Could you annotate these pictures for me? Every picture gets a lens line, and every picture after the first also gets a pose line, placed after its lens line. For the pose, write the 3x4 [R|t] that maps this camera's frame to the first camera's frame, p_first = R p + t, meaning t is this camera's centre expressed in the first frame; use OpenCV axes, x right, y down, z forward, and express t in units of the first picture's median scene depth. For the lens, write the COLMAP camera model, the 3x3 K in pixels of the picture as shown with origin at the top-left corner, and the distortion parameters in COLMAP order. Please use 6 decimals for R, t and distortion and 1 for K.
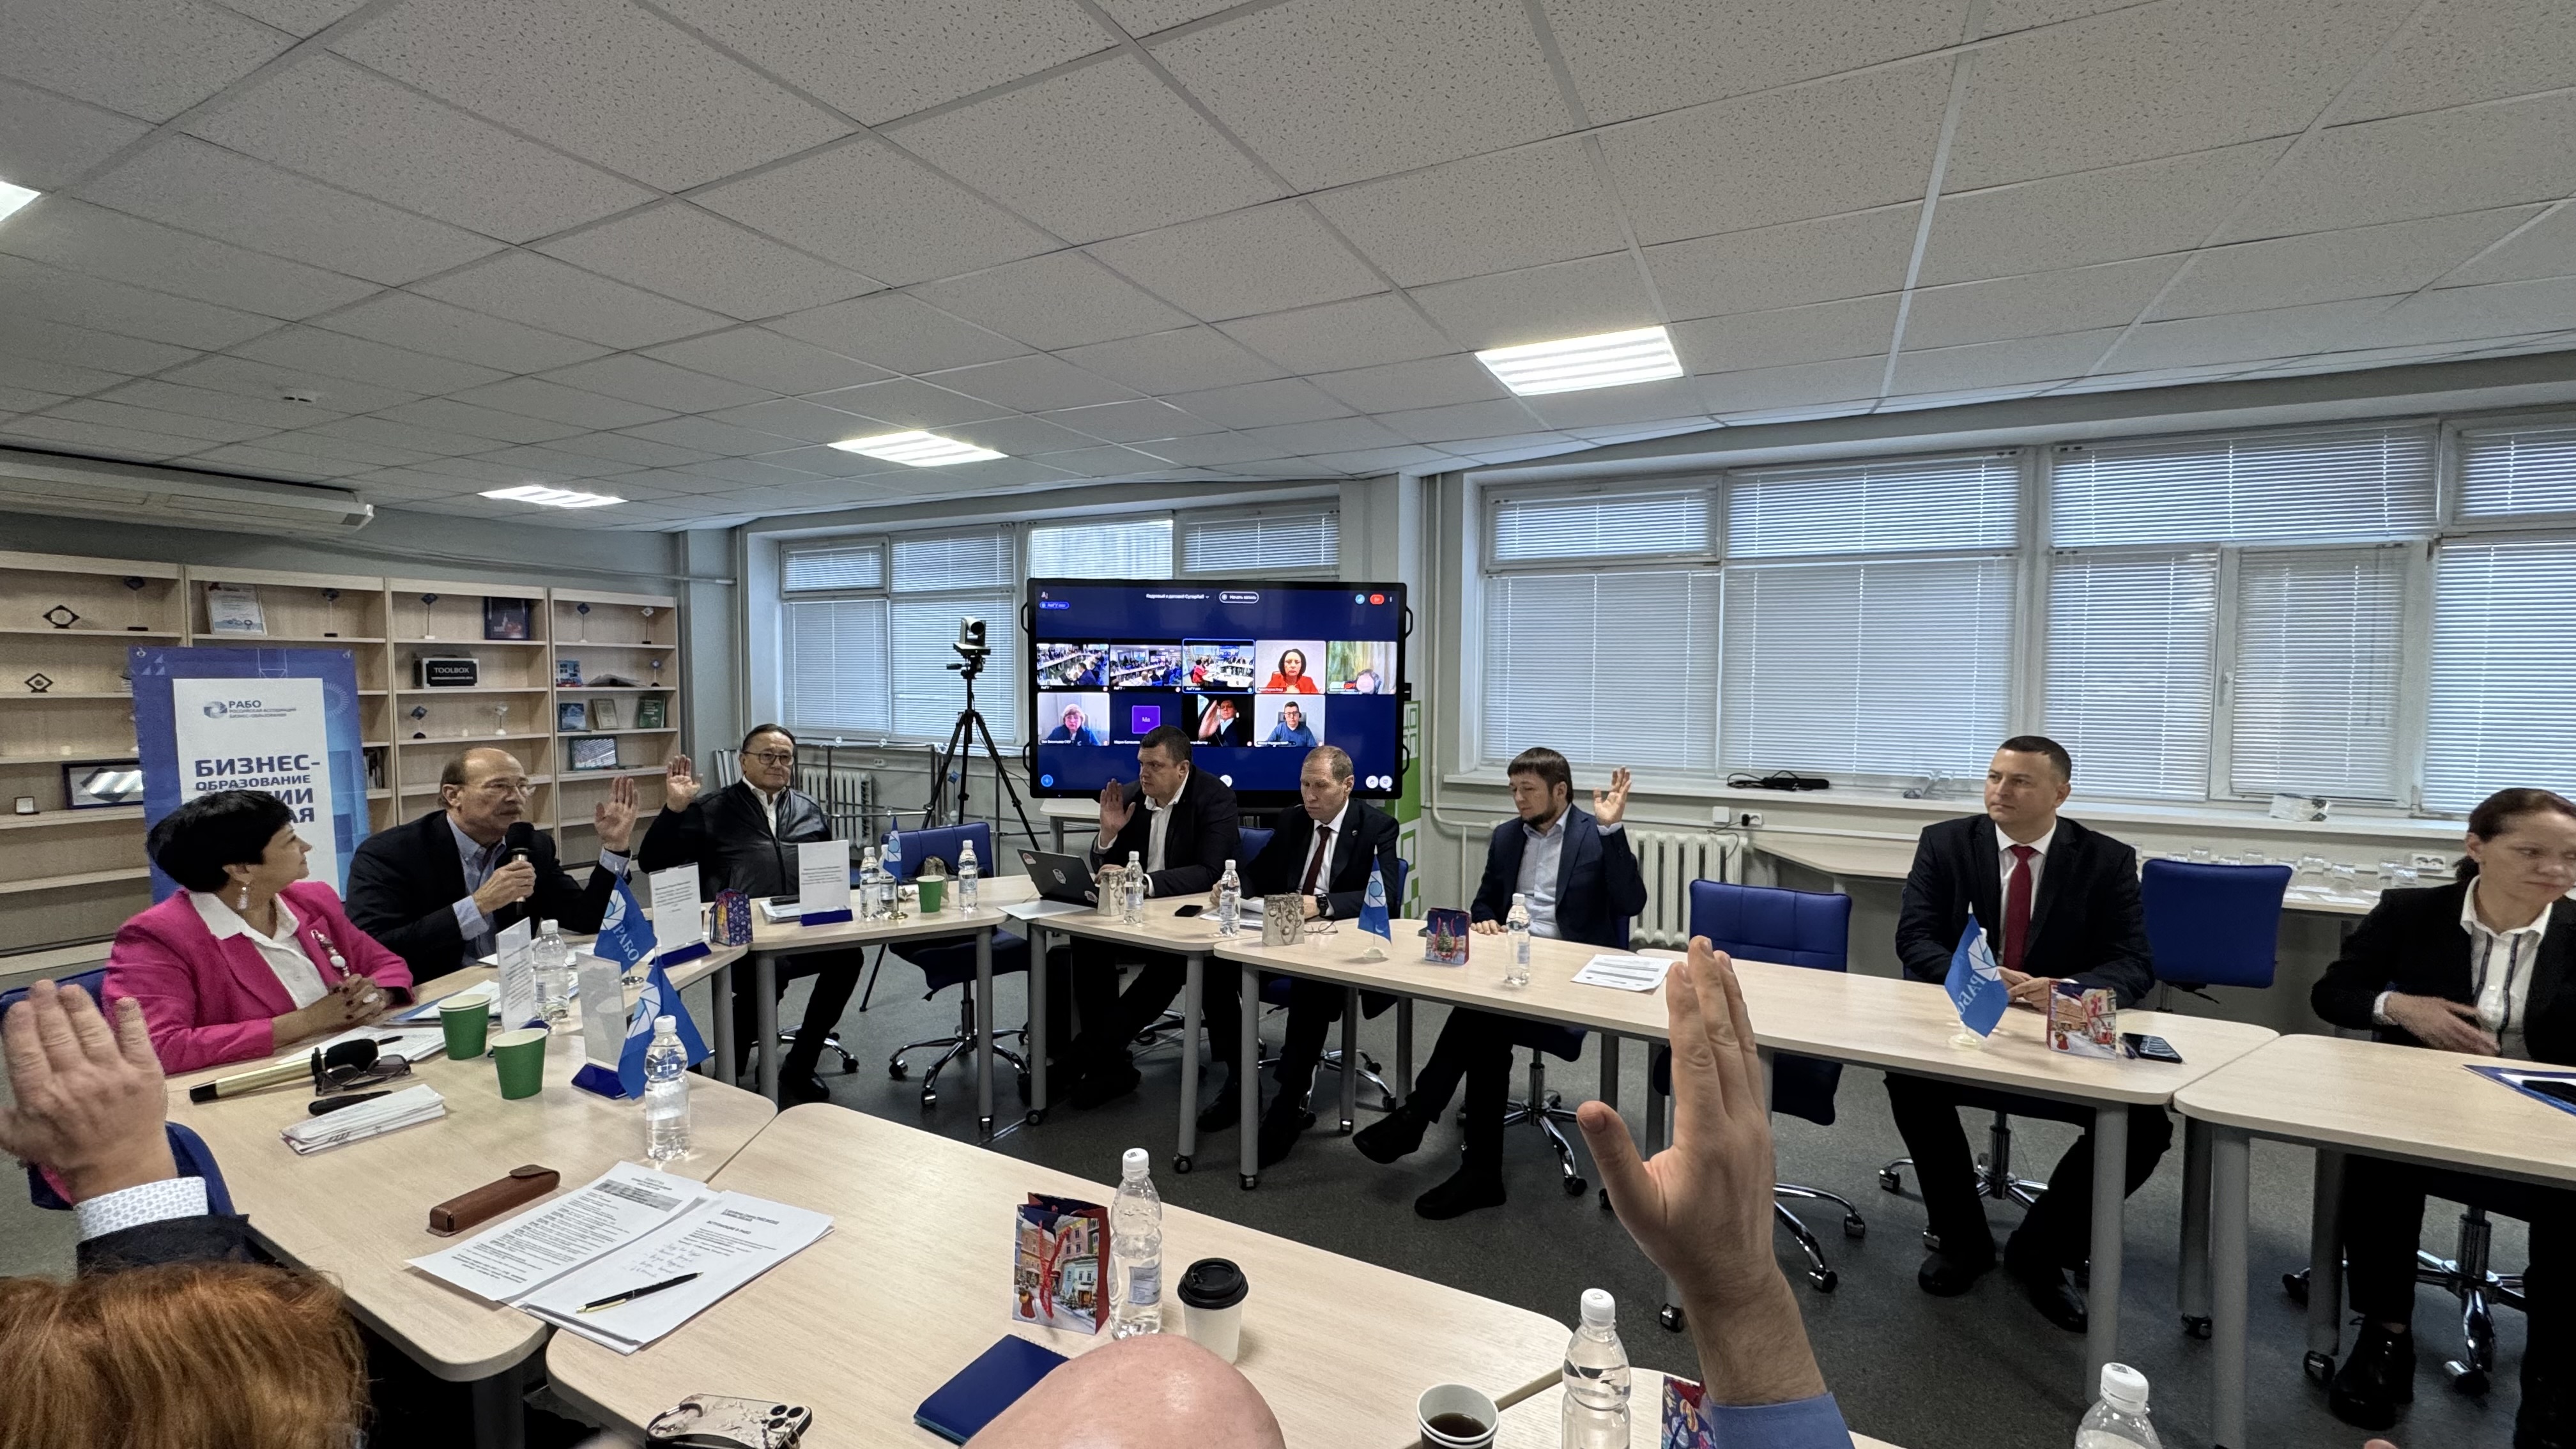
lens RADIAL K [[1027.1, 0, 1288.0], [0, 1027.1, 724.5], [0, 0, 1]] dist [-0.003819, -0.000213]
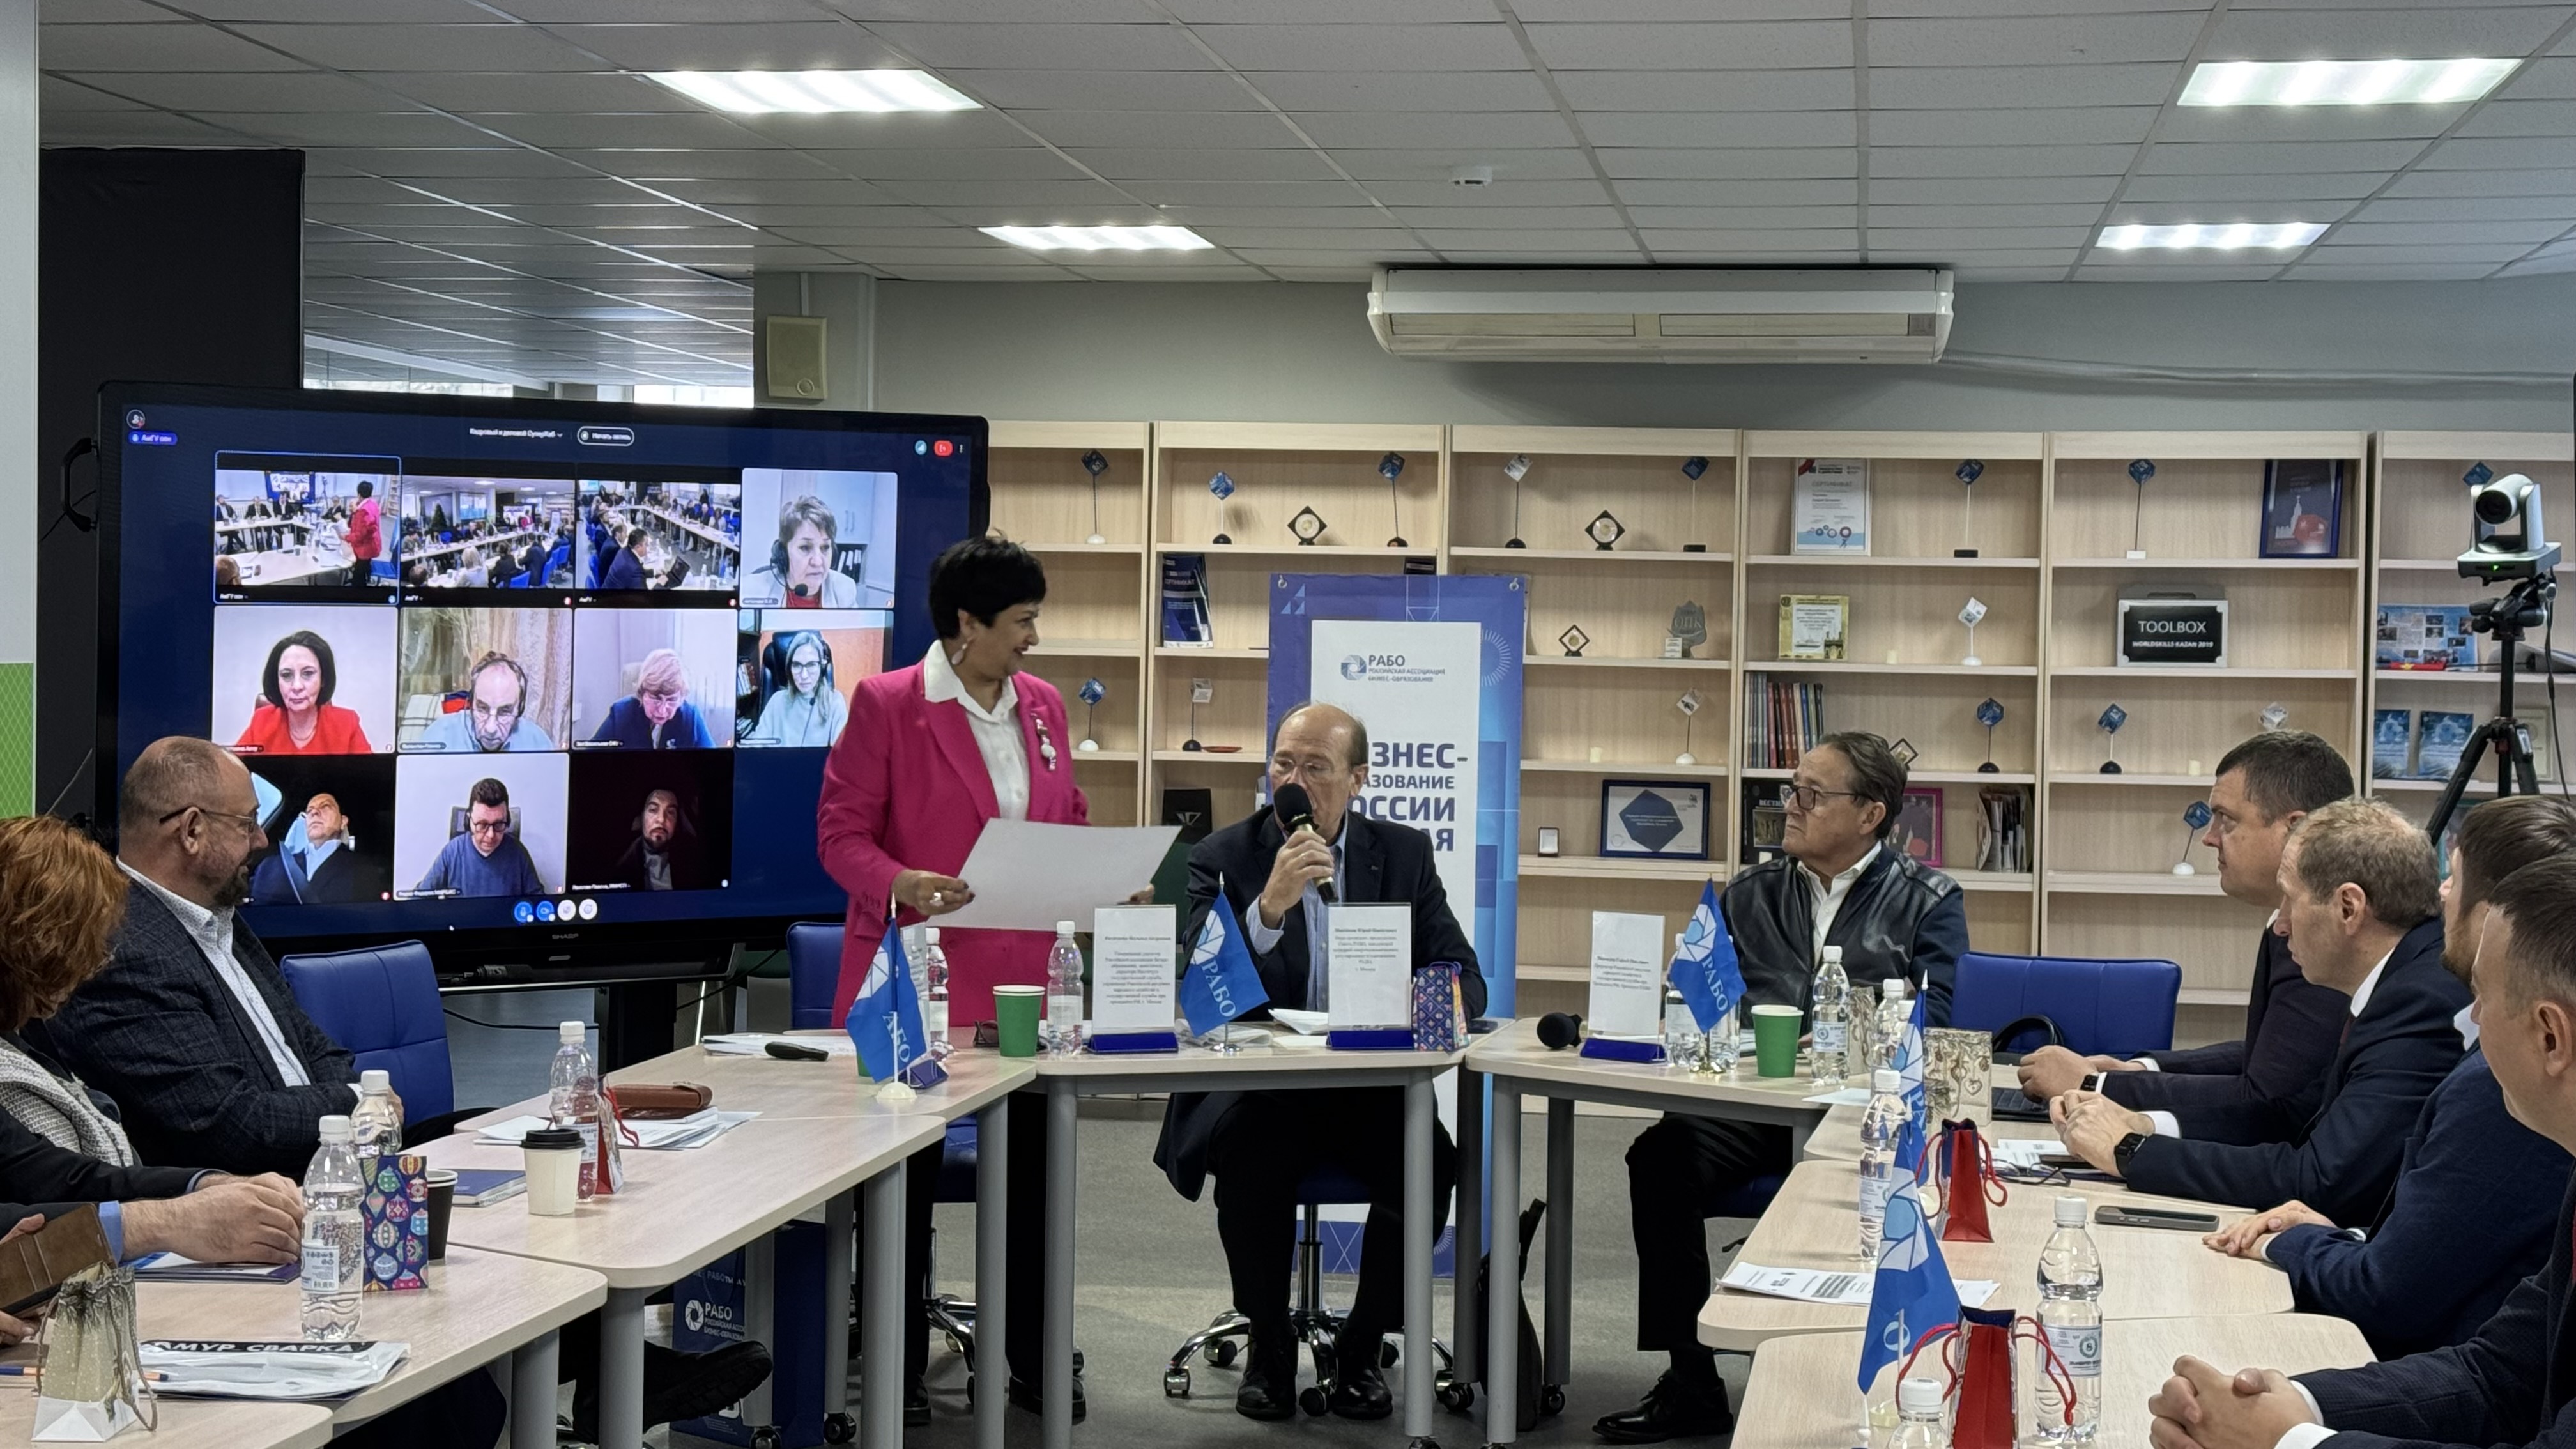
lens RADIAL K [[4124.1, 0, 1288.0], [0, 4124.1, 724.5], [0, 0, 1]] dist [0.086119, 0.678174]
pose [[0.310279, 0.023316, -0.950360, 0.827926], [-0.064098, 0.997937, 0.003556, 0.008687], [0.948482, 0.059813, 0.311133, 0.067250]]
